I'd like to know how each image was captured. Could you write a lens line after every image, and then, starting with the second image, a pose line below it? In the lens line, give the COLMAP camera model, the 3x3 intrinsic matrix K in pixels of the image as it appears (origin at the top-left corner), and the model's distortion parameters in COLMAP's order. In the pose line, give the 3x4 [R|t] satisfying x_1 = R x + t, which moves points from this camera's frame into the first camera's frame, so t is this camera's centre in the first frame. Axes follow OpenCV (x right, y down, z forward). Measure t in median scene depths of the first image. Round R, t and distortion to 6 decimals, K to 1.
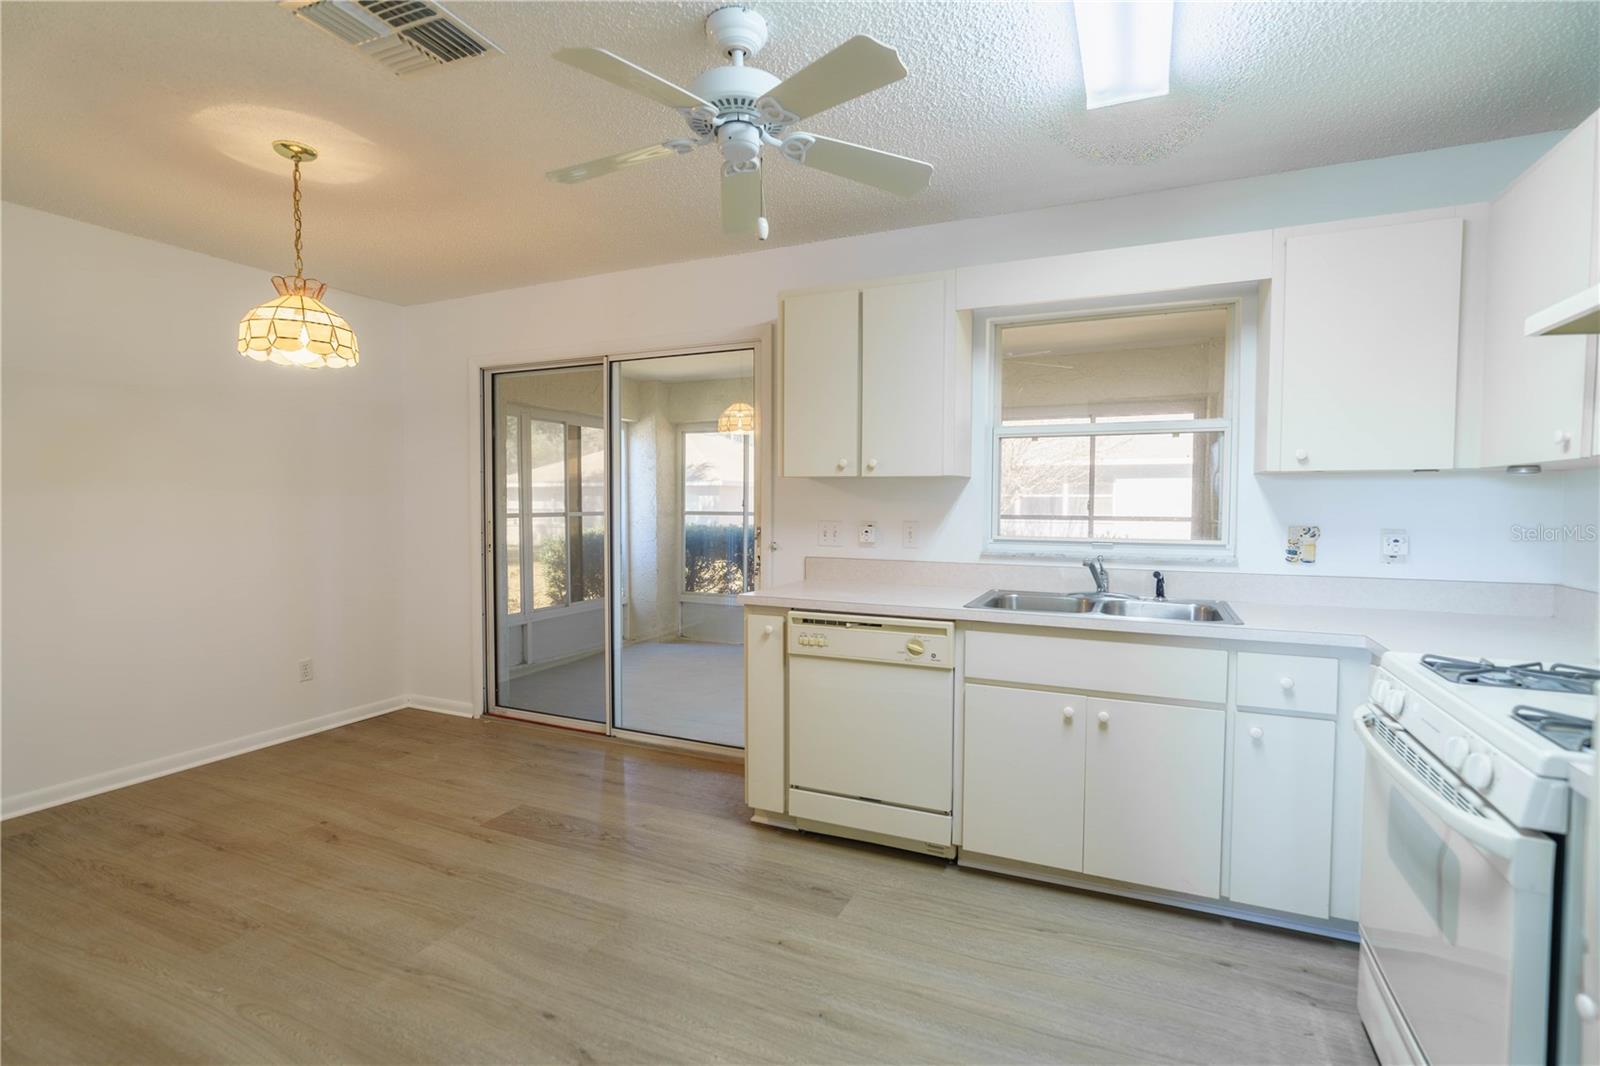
lens RADIAL K [[744.9, 0, 804.3], [0, 744.9, 534.5], [0, 0, 1]] dist [-0.010128, -0.000196]
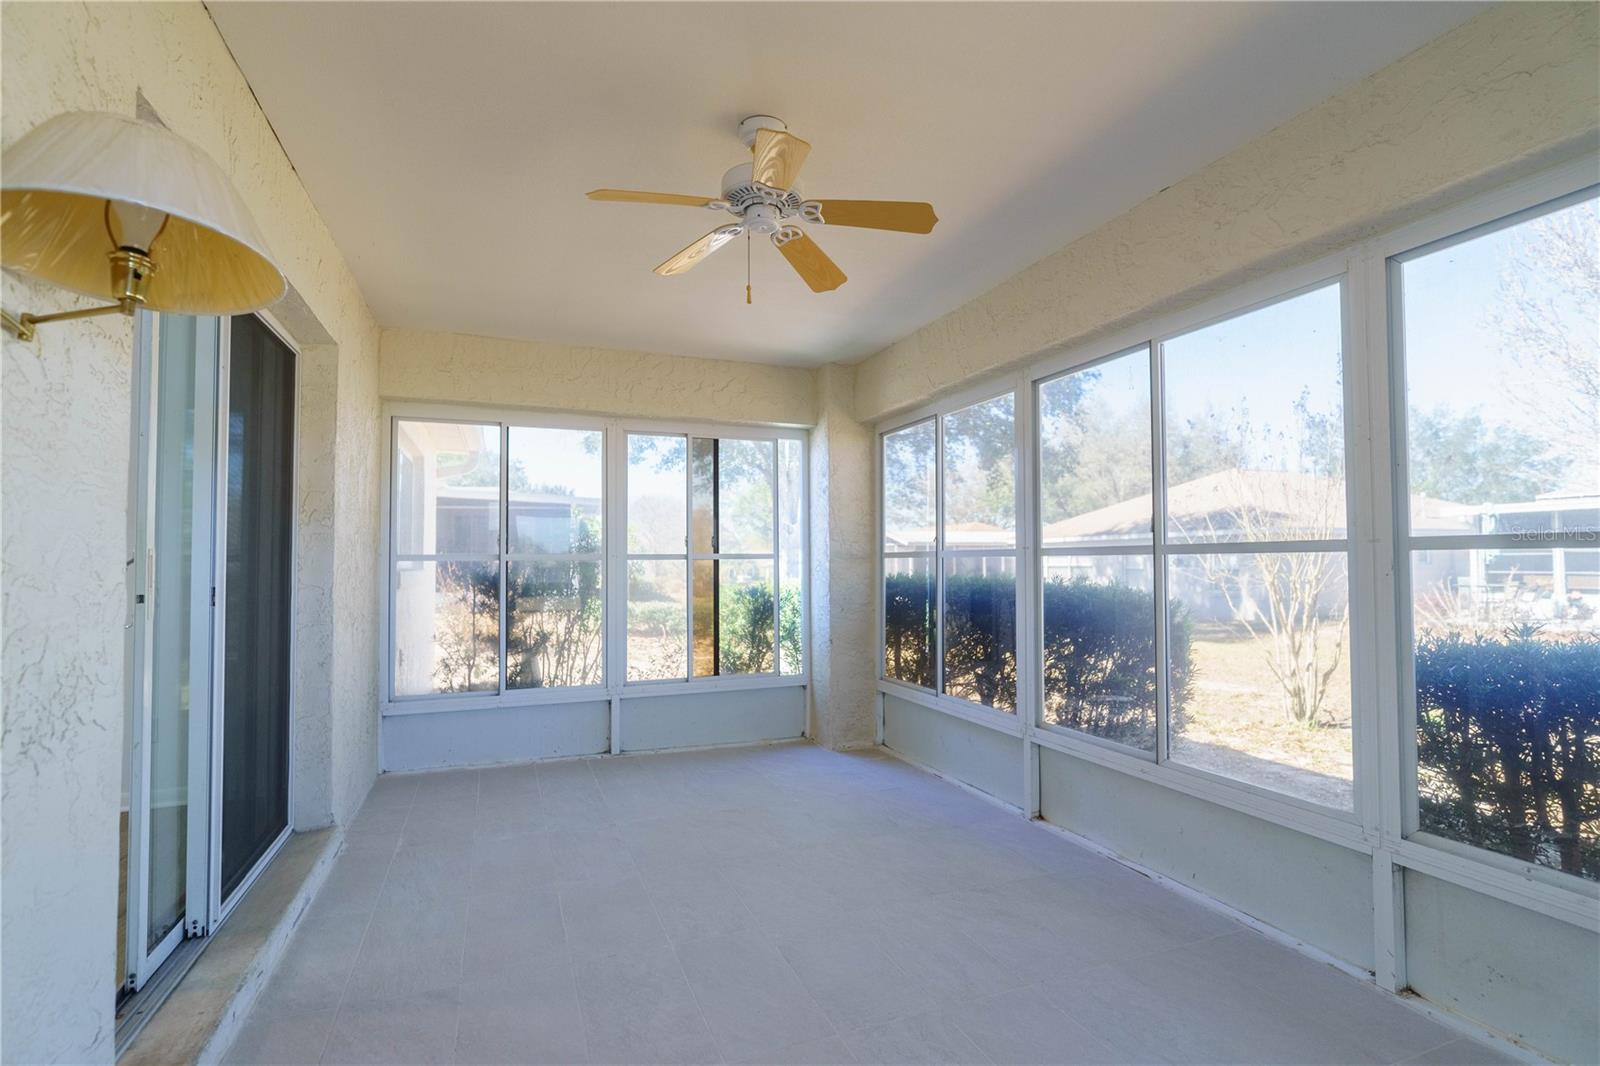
lens RADIAL K [[744.9, 0, 804.3], [0, 744.9, 534.5], [0, 0, 1]] dist [-0.010128, -0.000196]
pose [[0.727377, -0.022948, -0.685855, 0.267594], [-0.022945, 0.998069, -0.057728, -0.009077], [0.685855, 0.057727, 0.725445, 0.522498]]
